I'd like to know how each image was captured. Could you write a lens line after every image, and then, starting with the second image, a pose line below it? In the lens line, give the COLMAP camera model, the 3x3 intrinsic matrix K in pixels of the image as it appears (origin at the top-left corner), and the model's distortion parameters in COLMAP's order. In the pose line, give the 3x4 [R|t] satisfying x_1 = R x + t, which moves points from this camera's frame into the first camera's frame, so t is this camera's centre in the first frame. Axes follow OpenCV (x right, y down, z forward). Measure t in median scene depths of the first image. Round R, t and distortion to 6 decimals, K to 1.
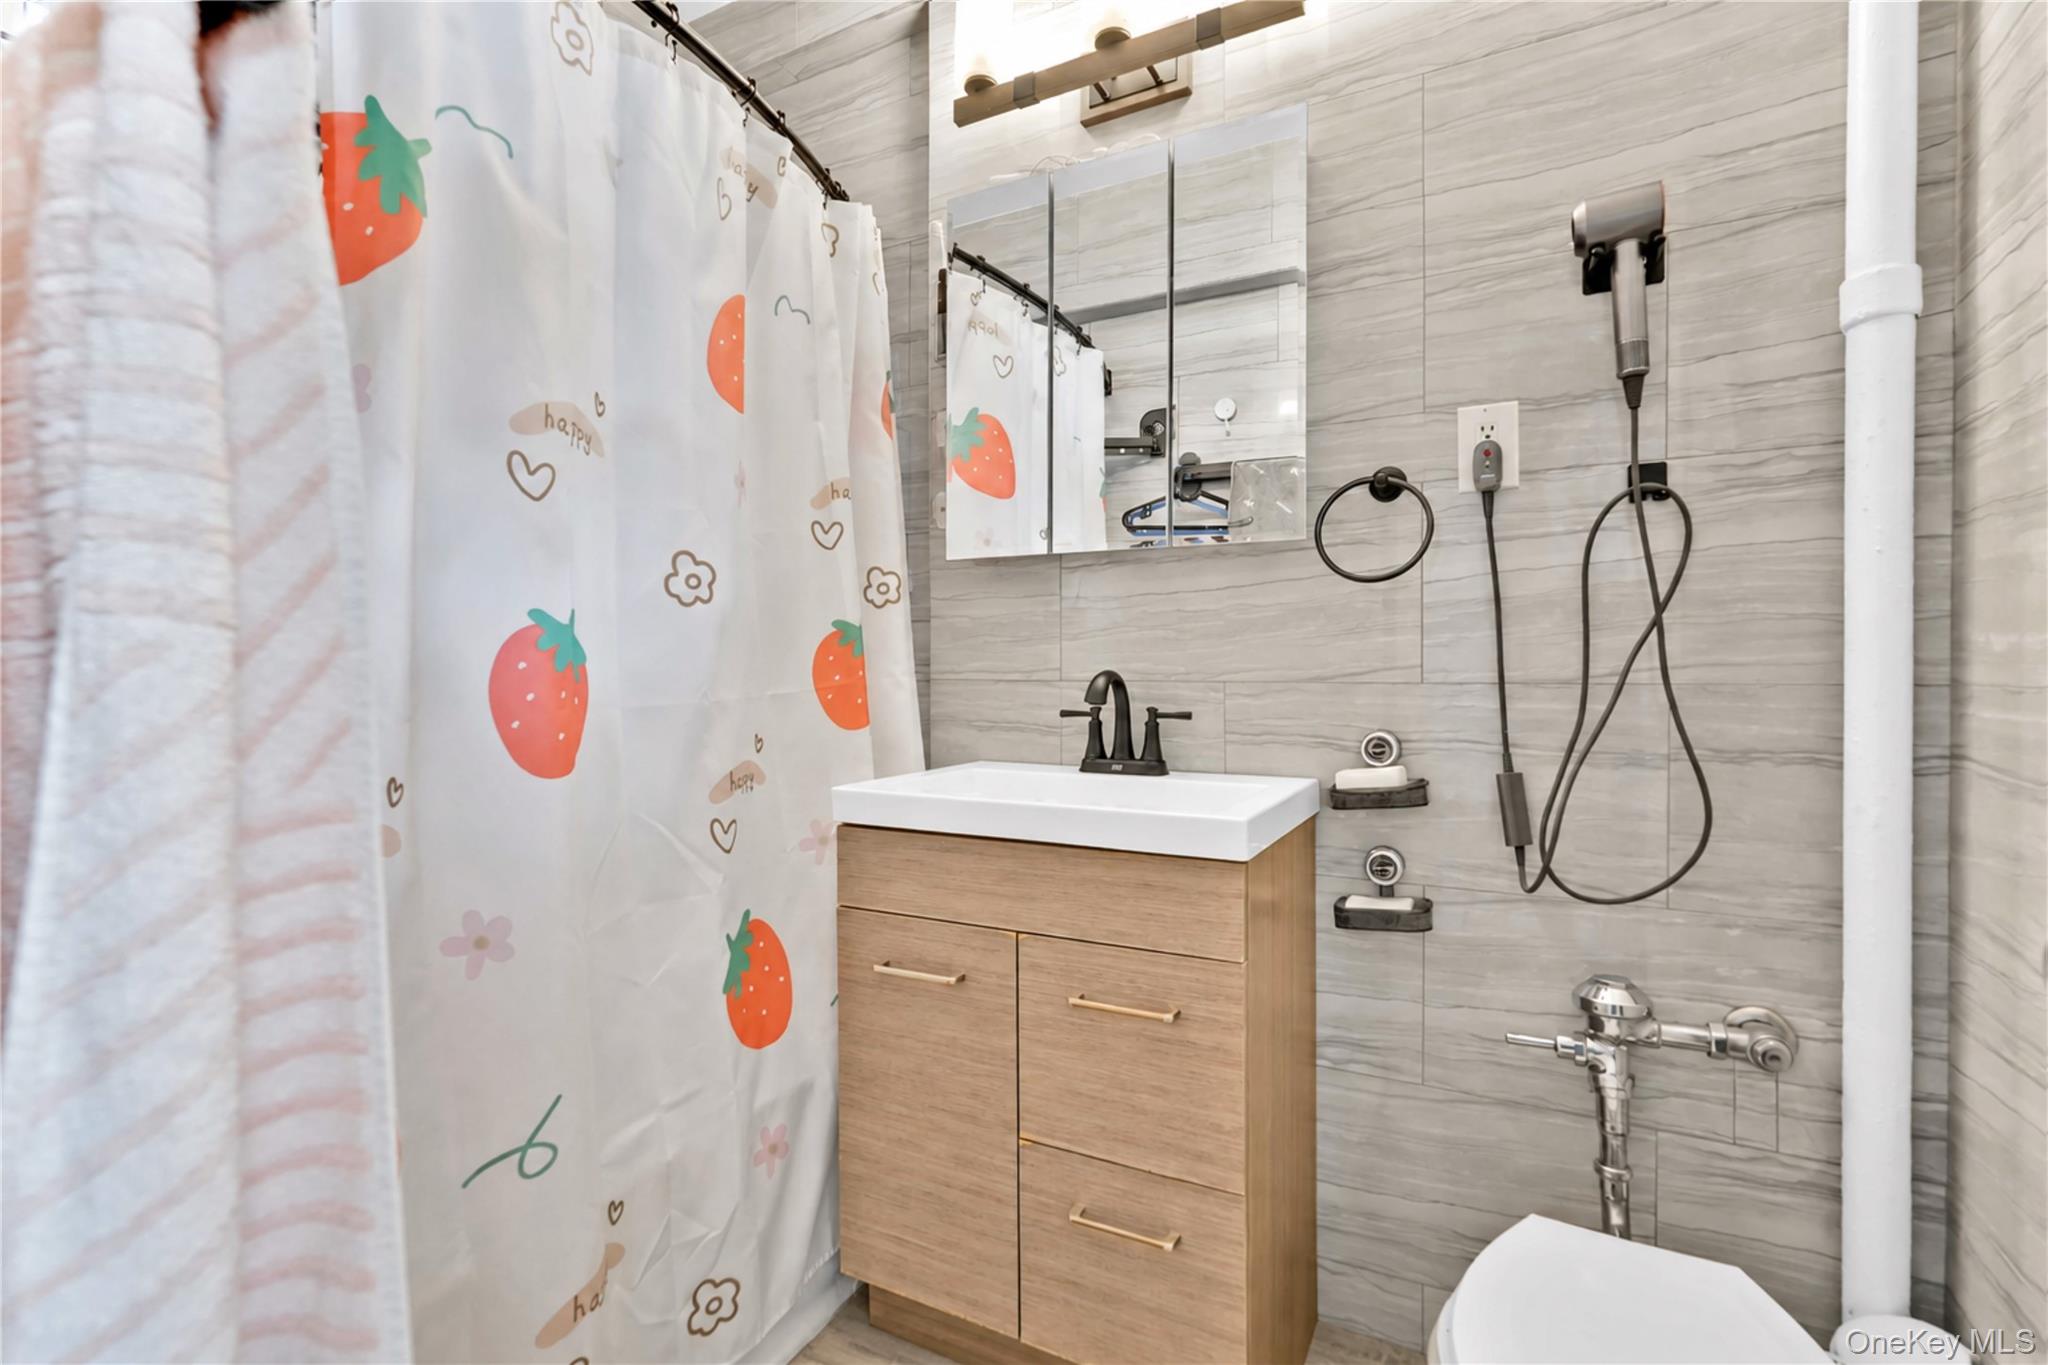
lens RADIAL K [[912.6, 0, 1027.0], [0, 912.6, 673.2], [0, 0, 1]] dist [0.002466, 0.000846]
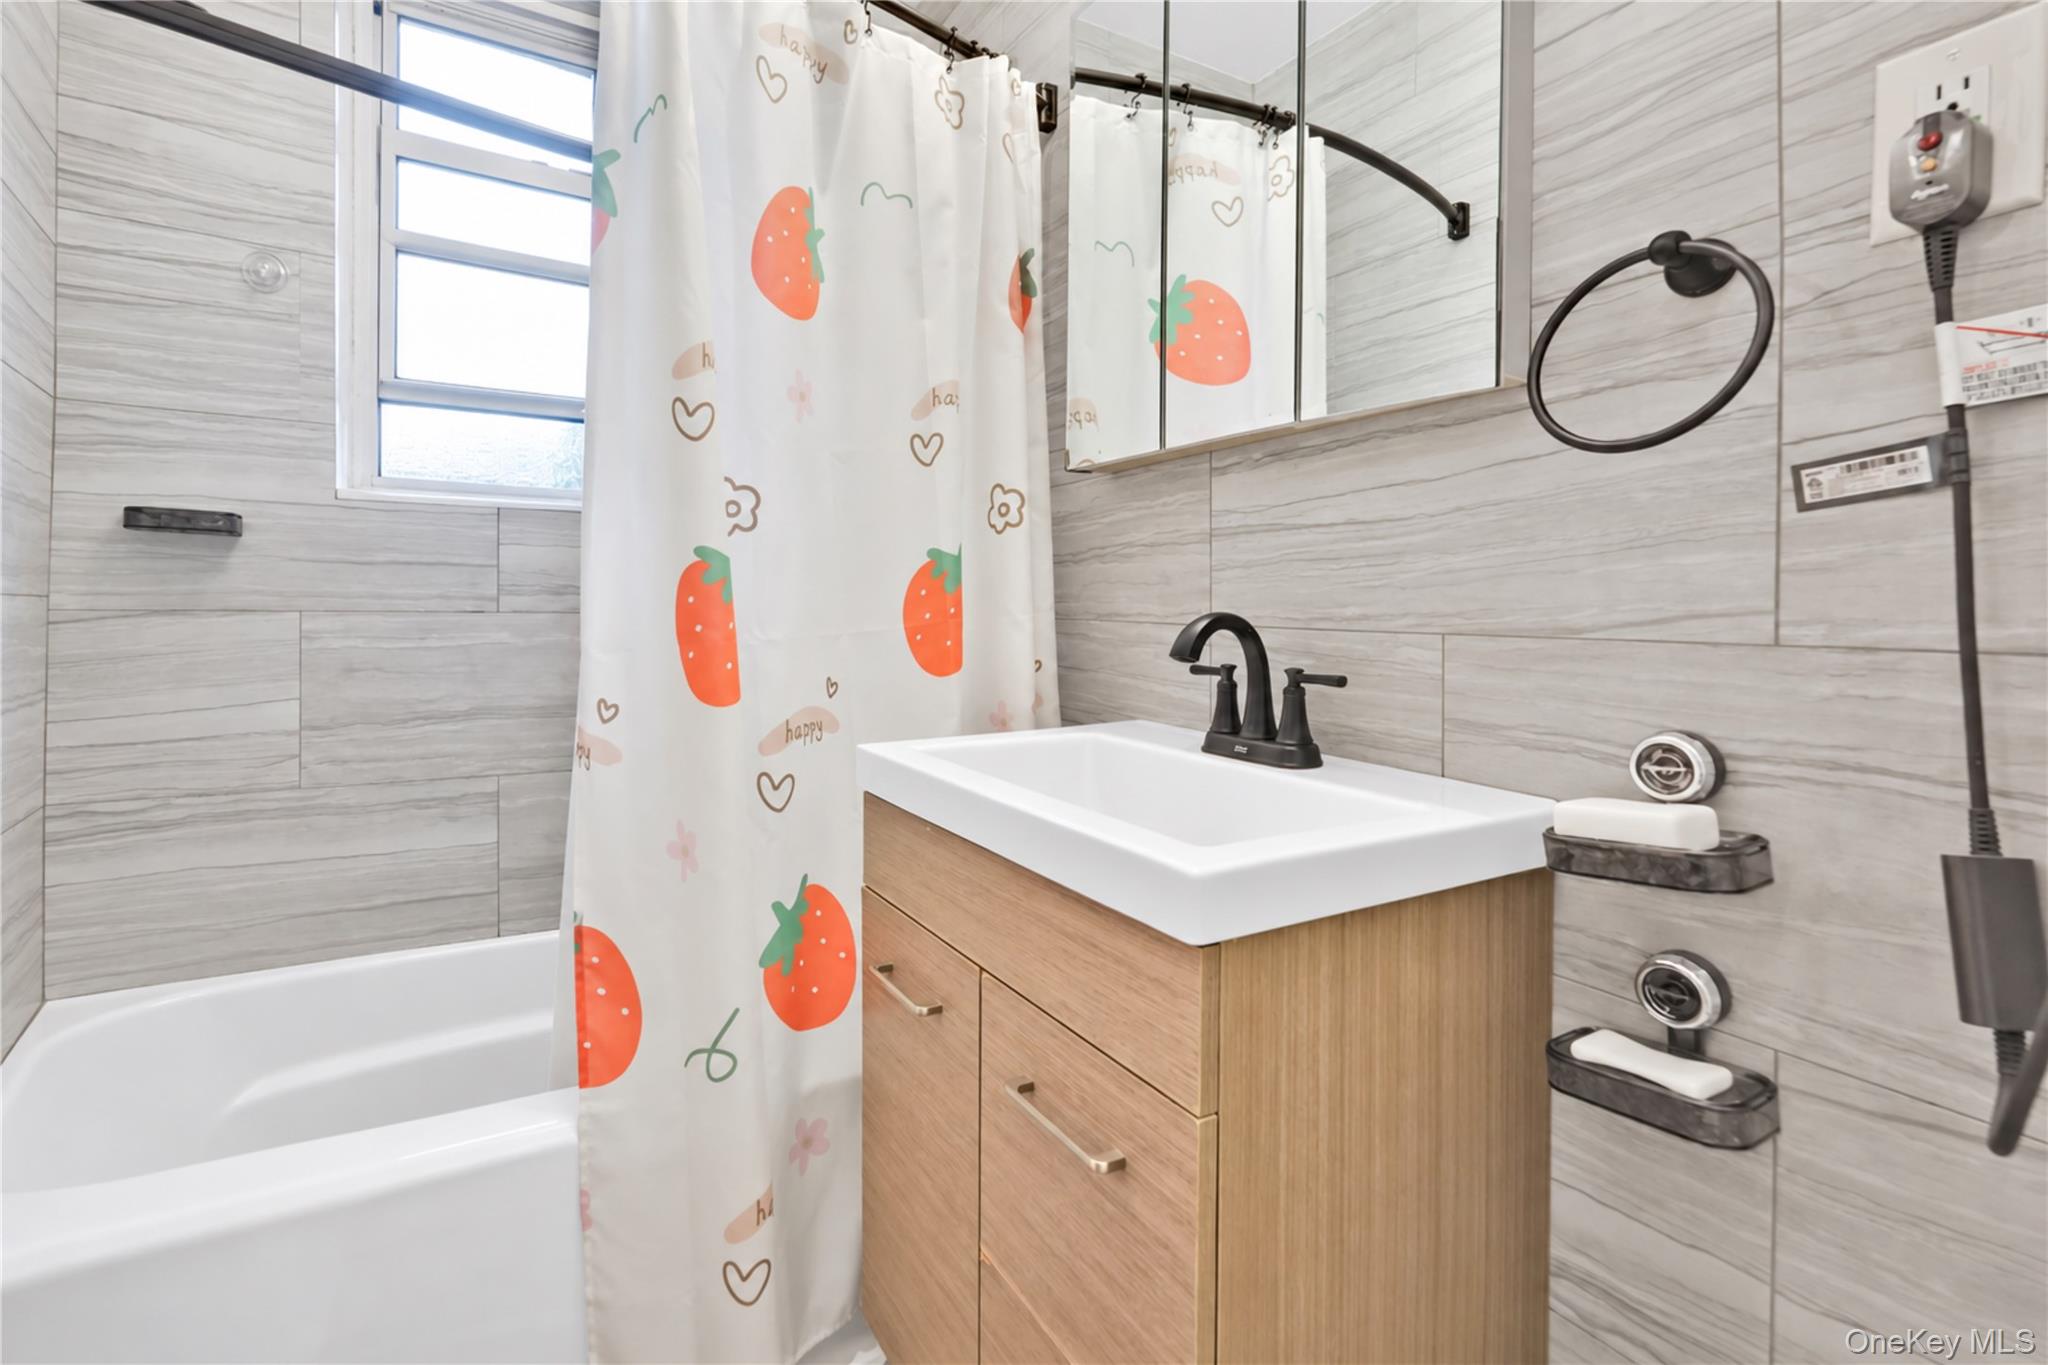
lens RADIAL K [[899.5, 0, 1017.2], [0, 899.5, 620.5], [0, 0, 1]] dist [-0.000556, -0.000308]
pose [[0.836072, 0.018848, -0.548297, 0.329086], [-0.009603, 0.999759, 0.019724, -0.007848], [0.548536, -0.011225, 0.836051, 0.338572]]
